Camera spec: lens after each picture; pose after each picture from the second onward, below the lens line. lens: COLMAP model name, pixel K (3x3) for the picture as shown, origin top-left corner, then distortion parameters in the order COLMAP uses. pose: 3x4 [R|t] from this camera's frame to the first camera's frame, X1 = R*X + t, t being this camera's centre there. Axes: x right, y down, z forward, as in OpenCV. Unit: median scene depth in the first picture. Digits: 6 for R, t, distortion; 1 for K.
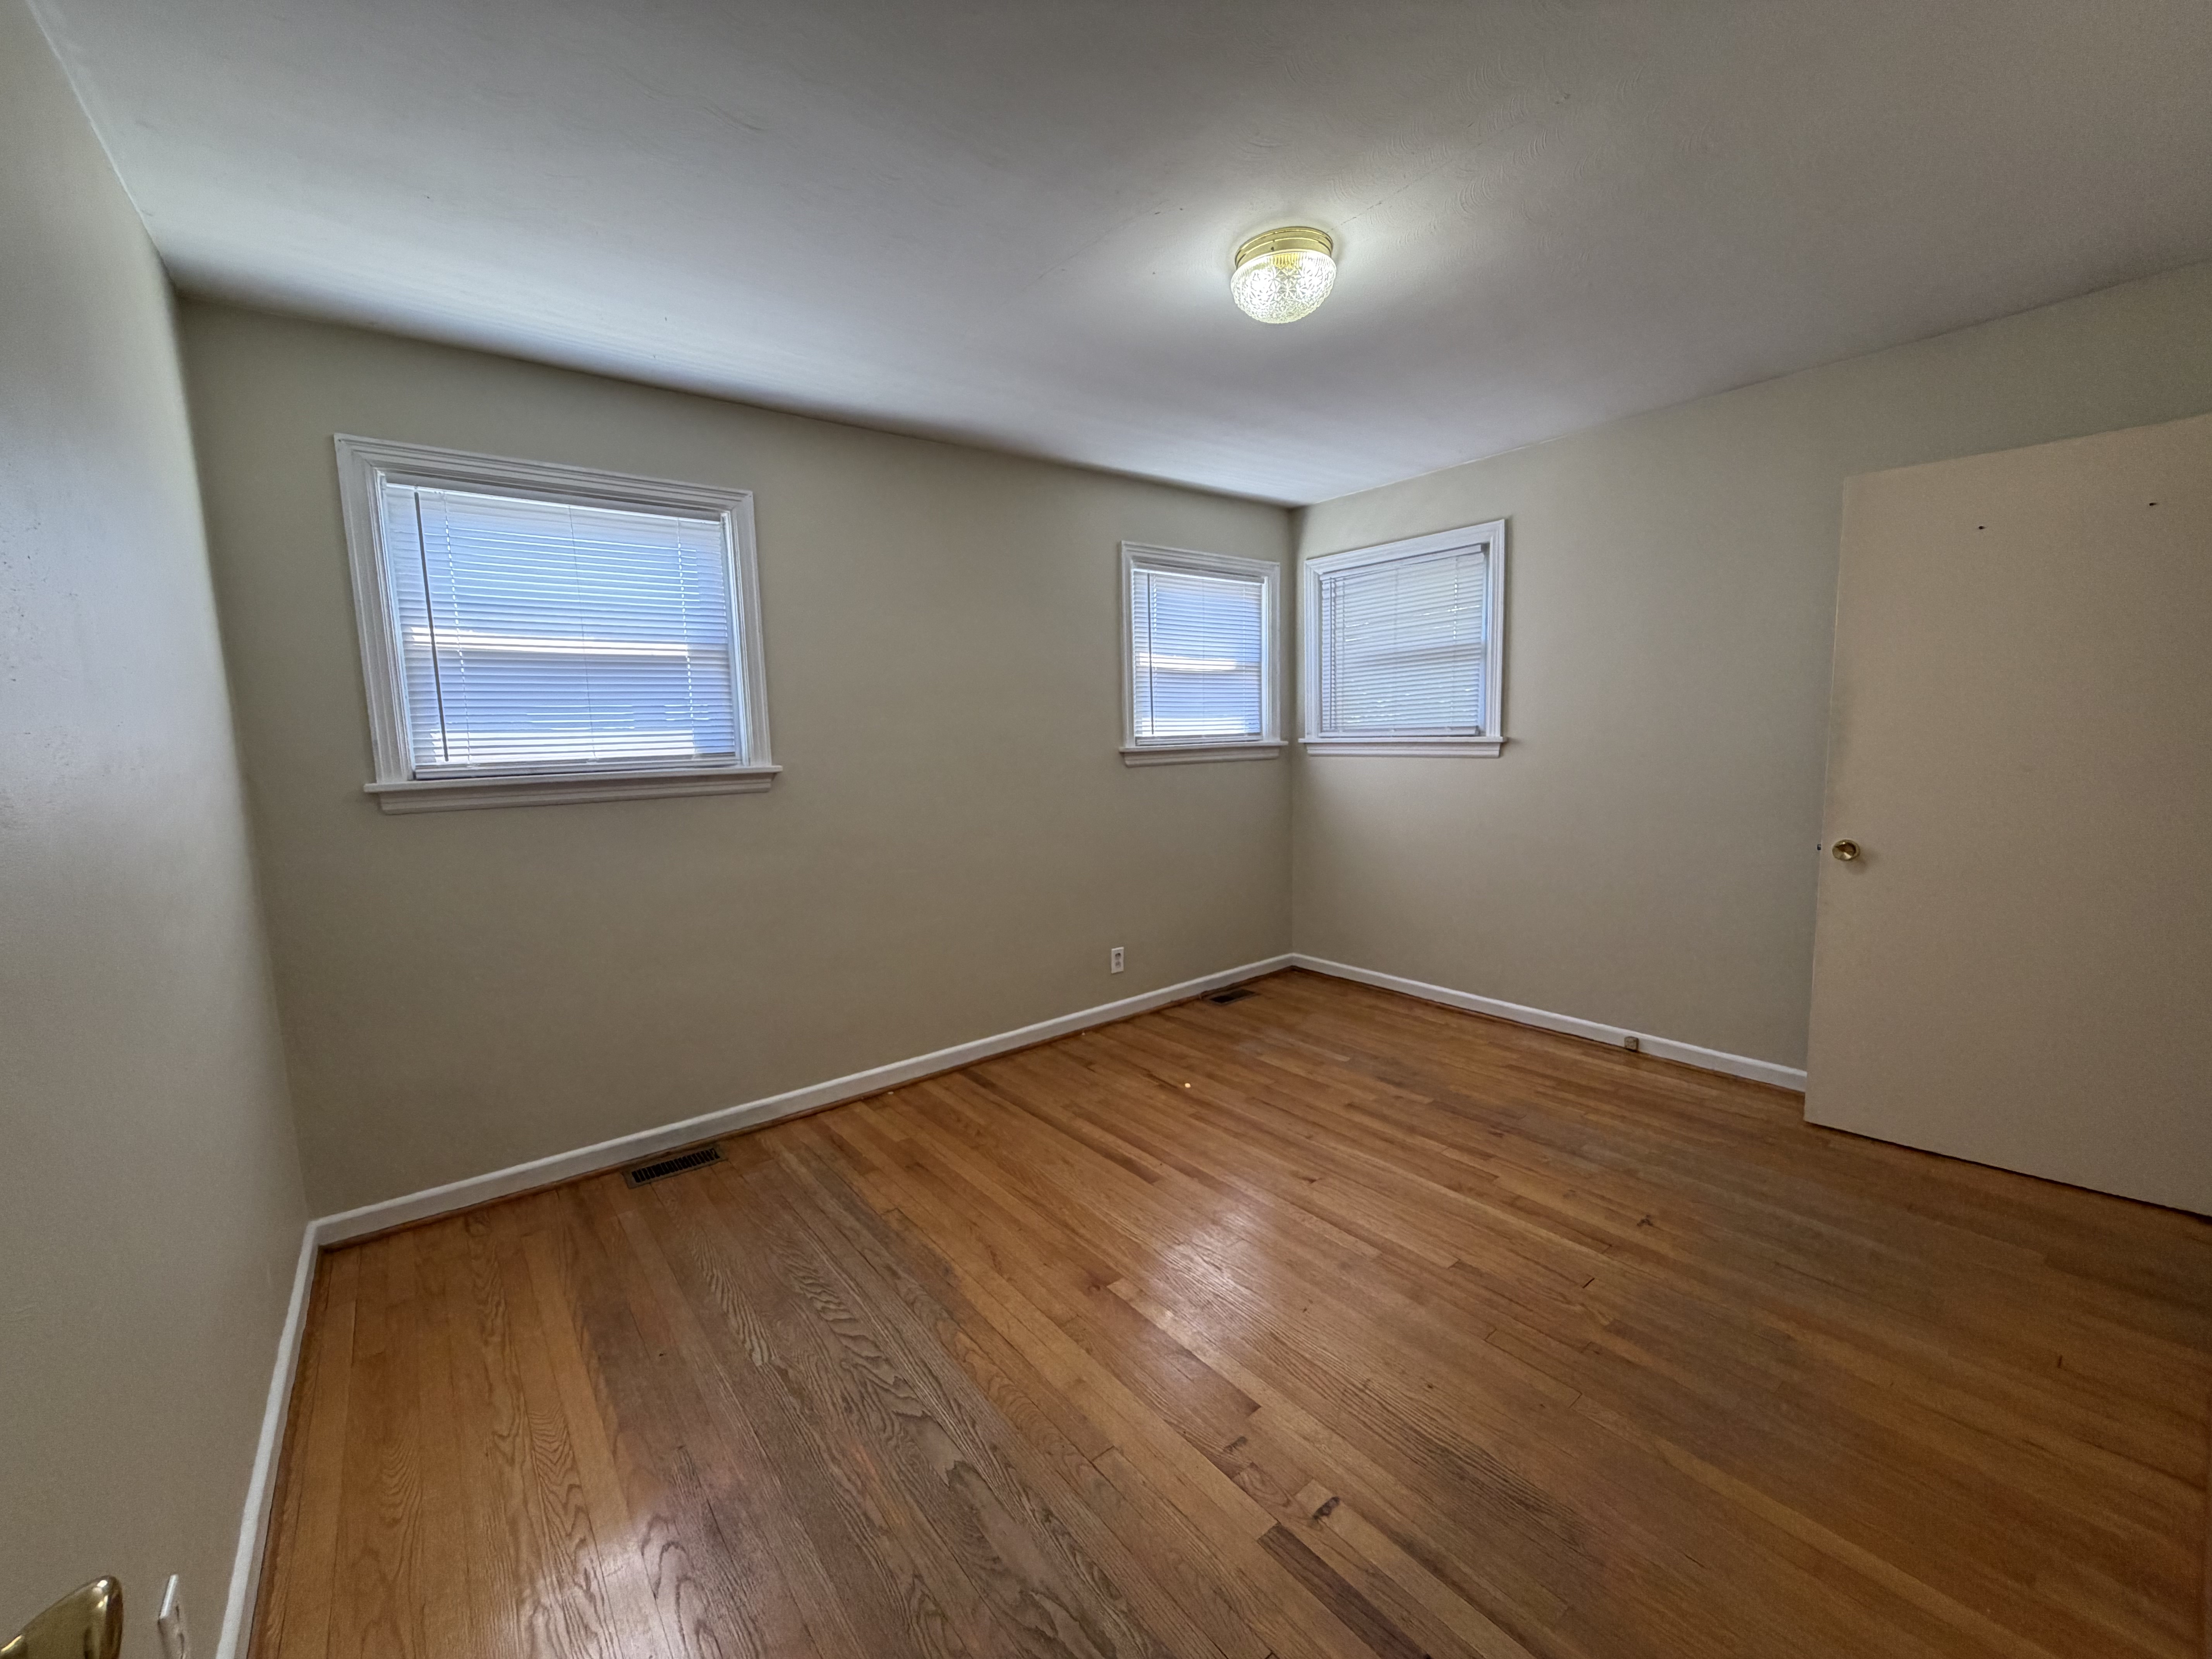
lens RADIAL K [[881.0, 0, 1105.3], [0, 881.0, 830.3], [0, 0, 1]] dist [-0.000887, 0.000460]
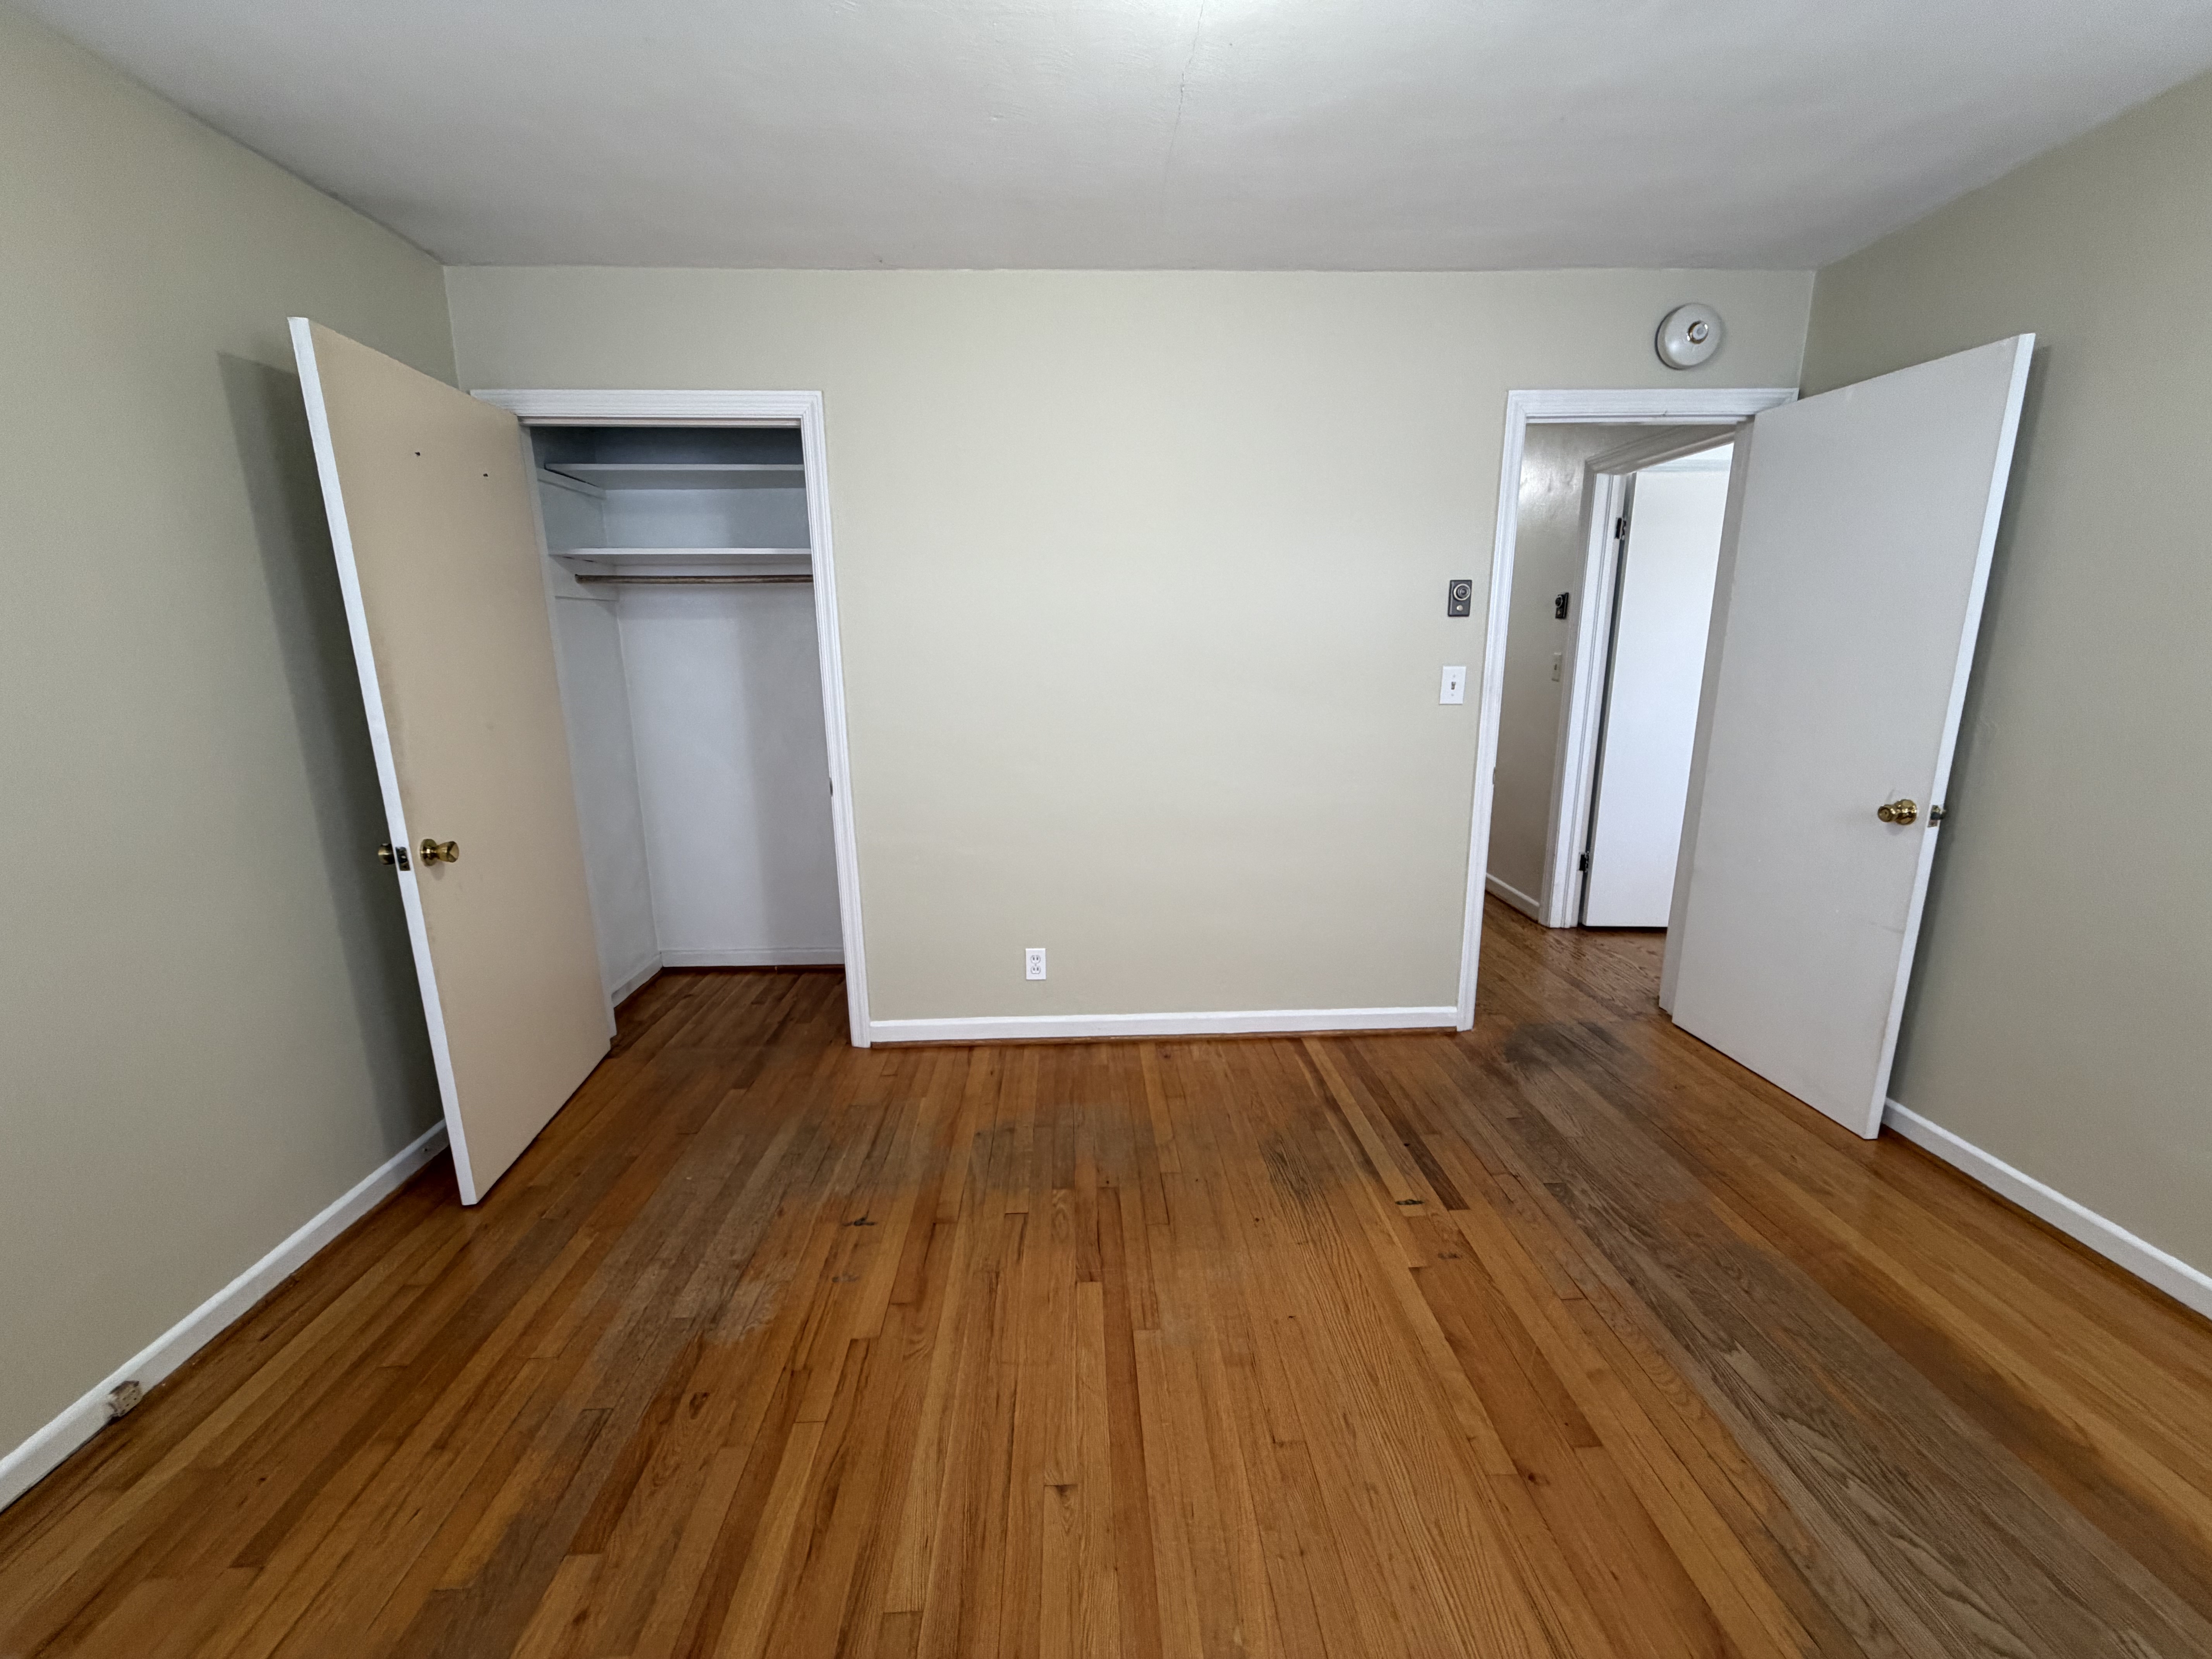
lens RADIAL K [[881.0, 0, 1104.0], [0, 881.0, 827.9], [0, 0, 1]] dist [-0.000887, 0.000460]
pose [[-0.805700, -0.091251, 0.585253, -0.068573], [0.101804, 0.952026, 0.288589, -0.144433], [-0.583510, 0.292097, -0.757757, 1.124495]]
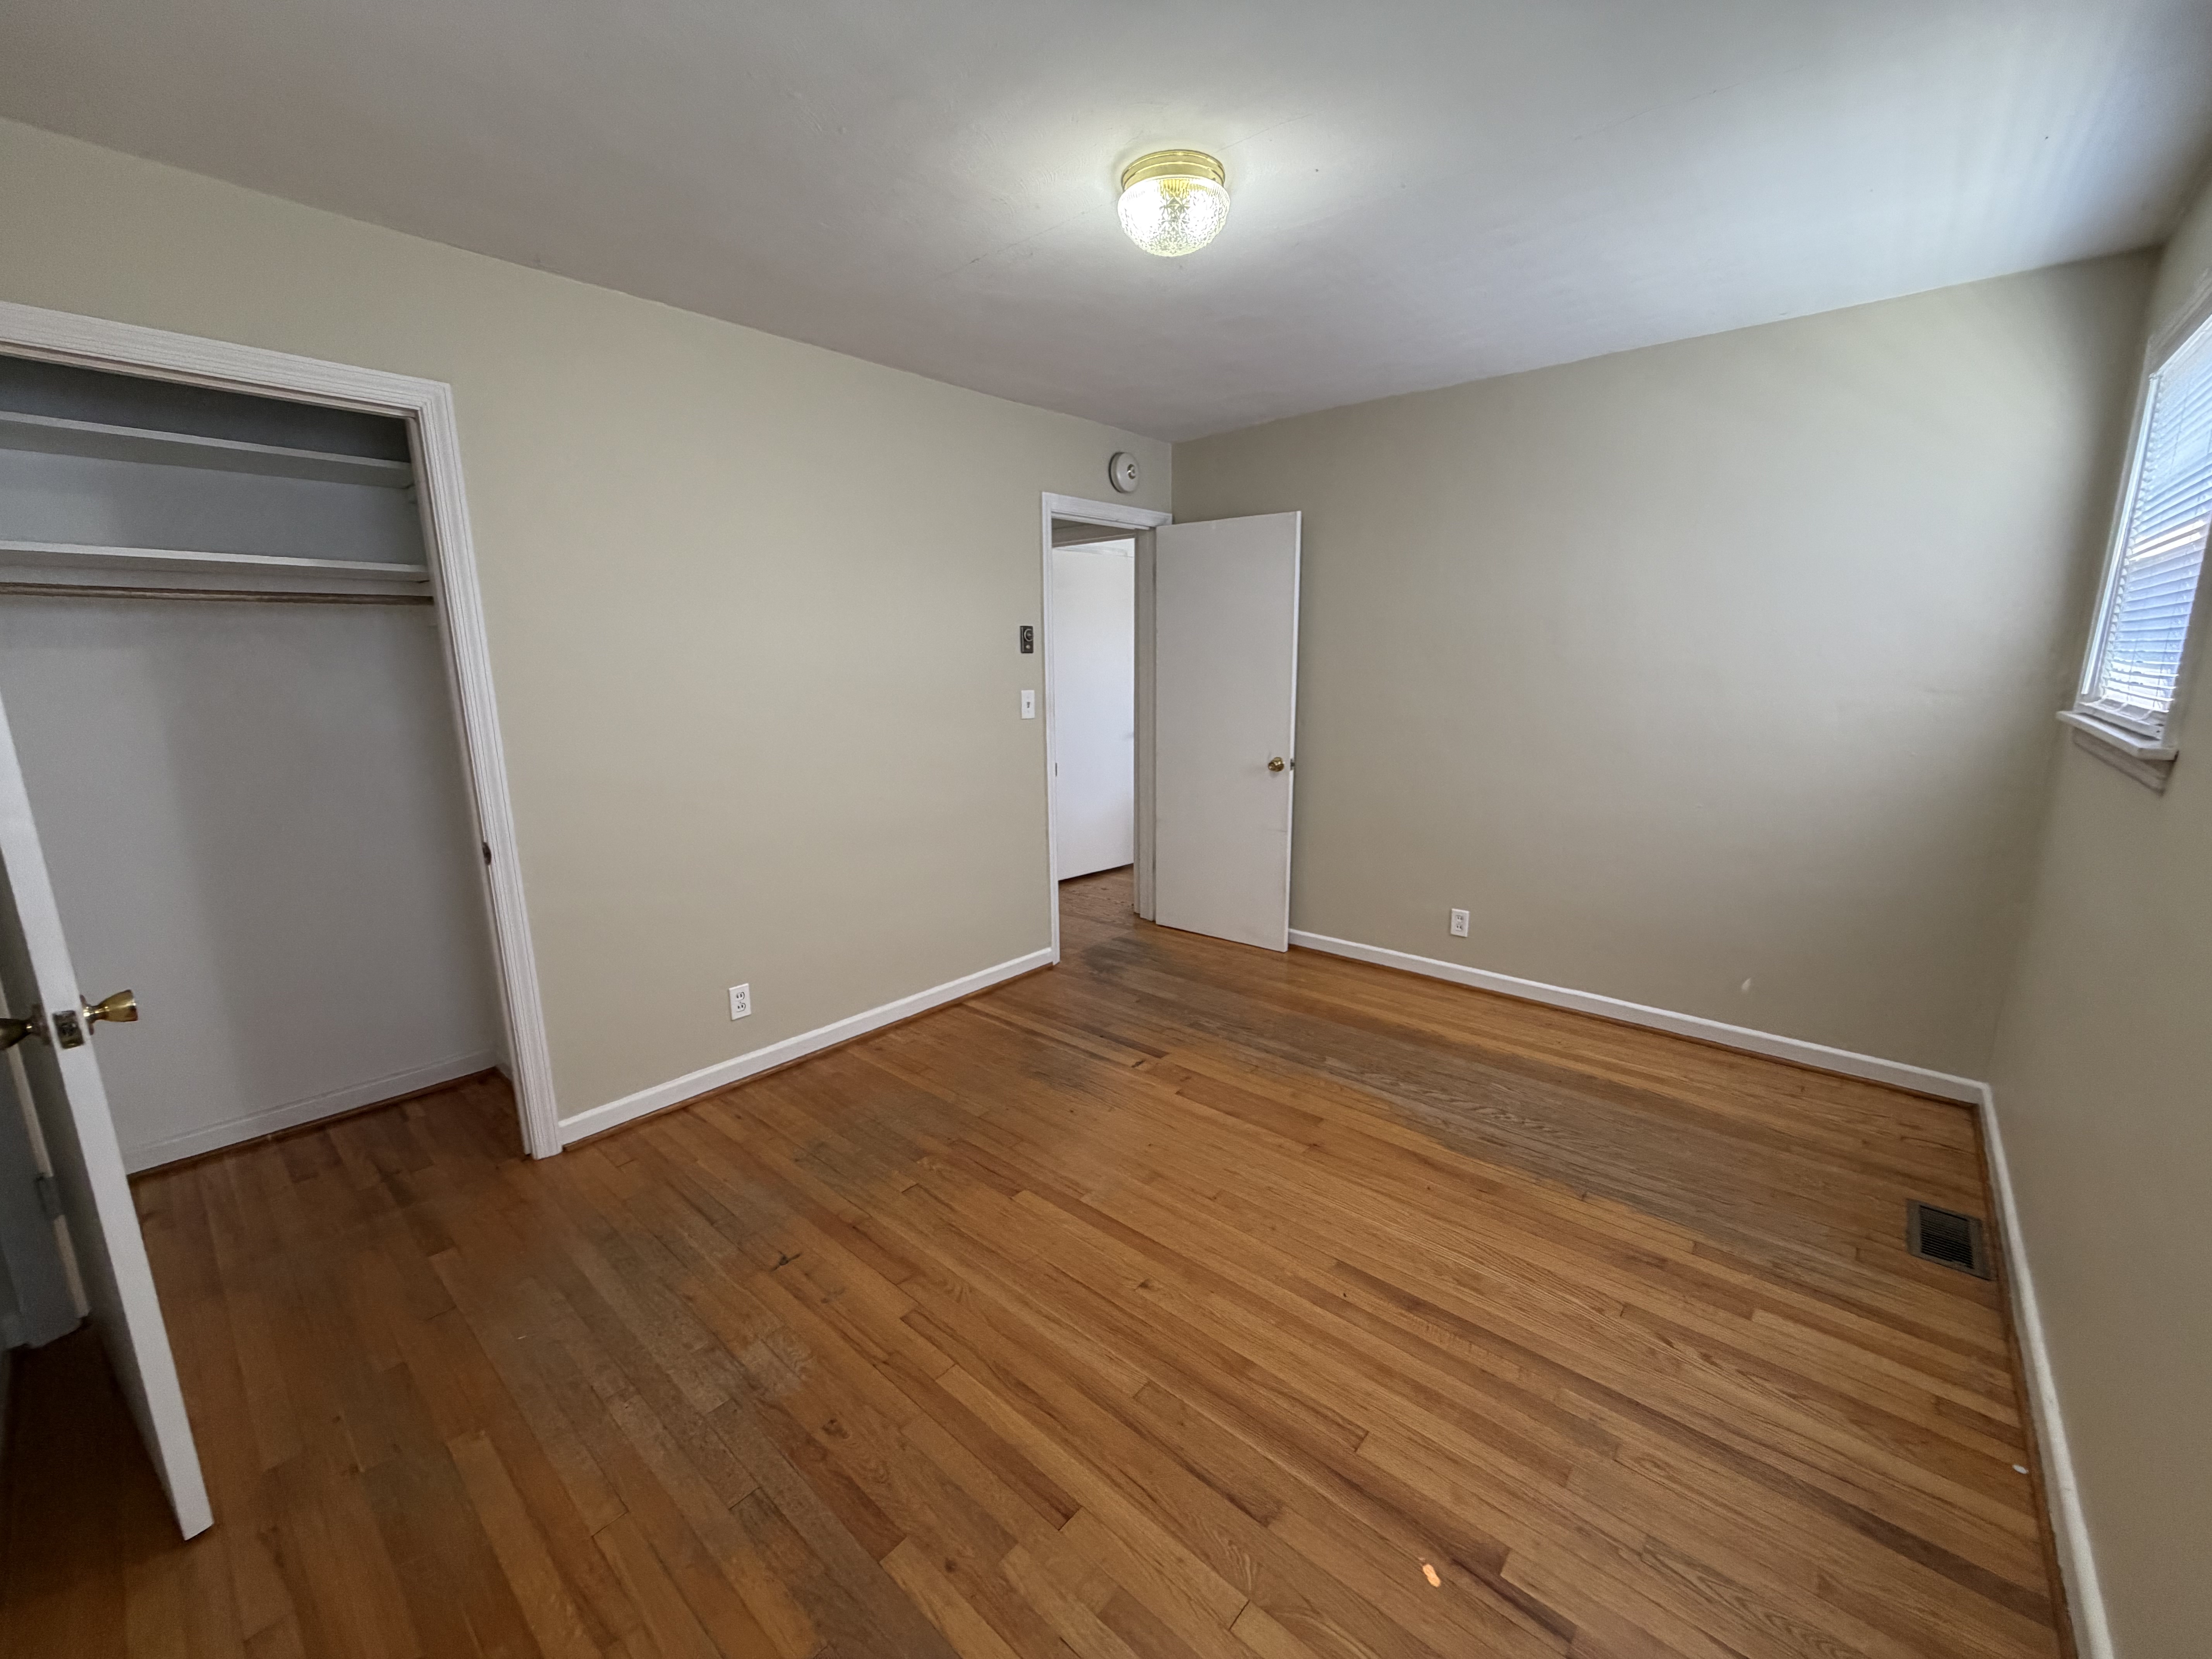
lens RADIAL K [[881.0, 0, 1101.3], [0, 881.0, 827.2], [0, 0, 1]] dist [-0.000887, 0.000460]
pose [[-0.983582, 0.071057, -0.165883, 0.324779], [0.016561, 0.950880, 0.309118, -0.200276], [0.179700, 0.301295, -0.936445, 1.397586]]
